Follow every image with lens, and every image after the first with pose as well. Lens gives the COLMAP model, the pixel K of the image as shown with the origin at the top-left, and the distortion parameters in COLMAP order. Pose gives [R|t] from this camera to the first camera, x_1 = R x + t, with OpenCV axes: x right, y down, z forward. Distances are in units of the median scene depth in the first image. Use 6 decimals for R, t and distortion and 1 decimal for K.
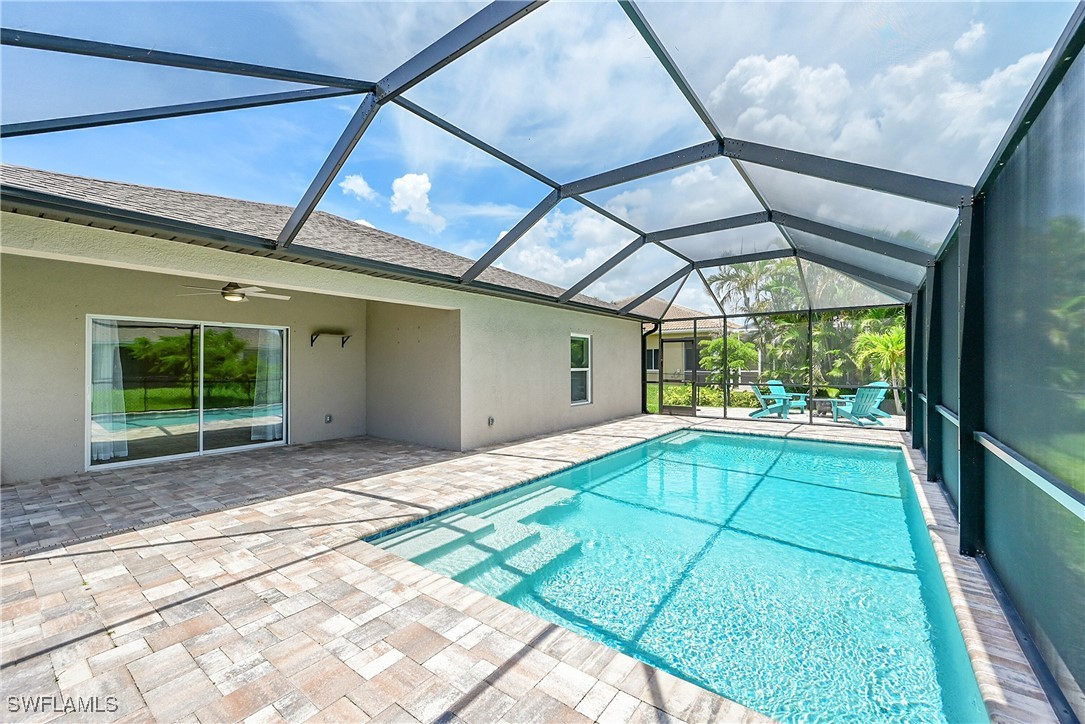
lens RADIAL K [[447.8, 0, 544.4], [0, 447.8, 357.6], [0, 0, 1]] dist [-0.002030, -0.000136]
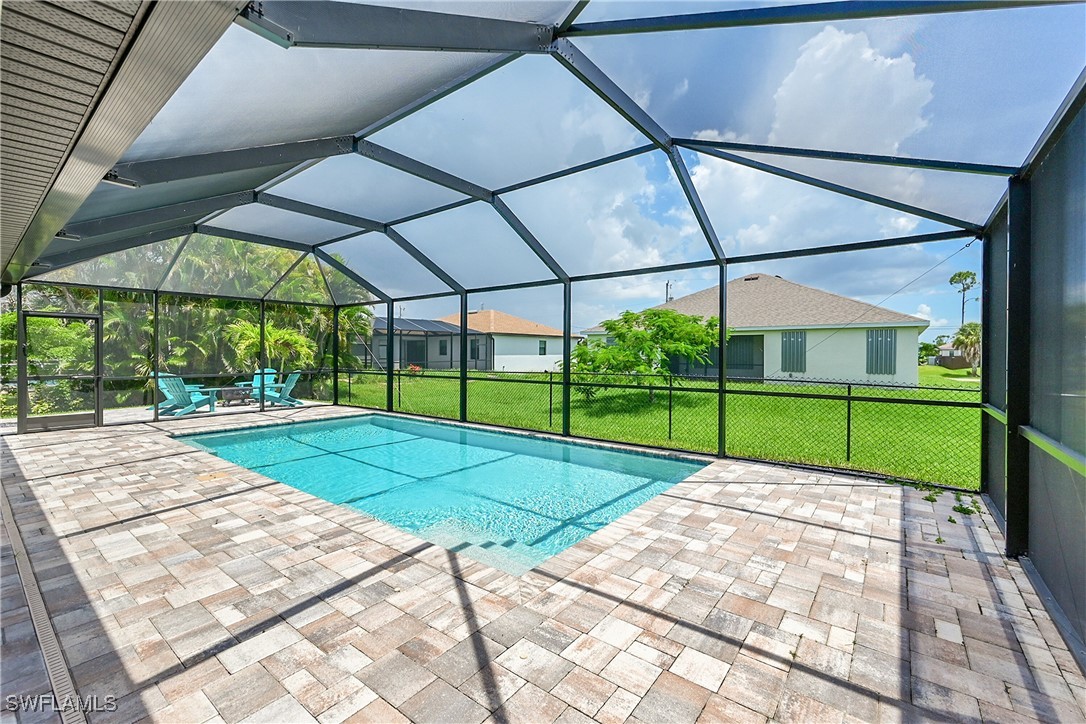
lens RADIAL K [[448.2, 0, 544.9], [0, 448.2, 357.5], [0, 0, 1]] dist [-0.002030, -0.000136]
pose [[0.014463, -0.007822, 0.999865, -1.150070], [-0.016159, 0.999837, 0.008055, 0.018489], [-0.999765, -0.016273, 0.014334, 0.919946]]
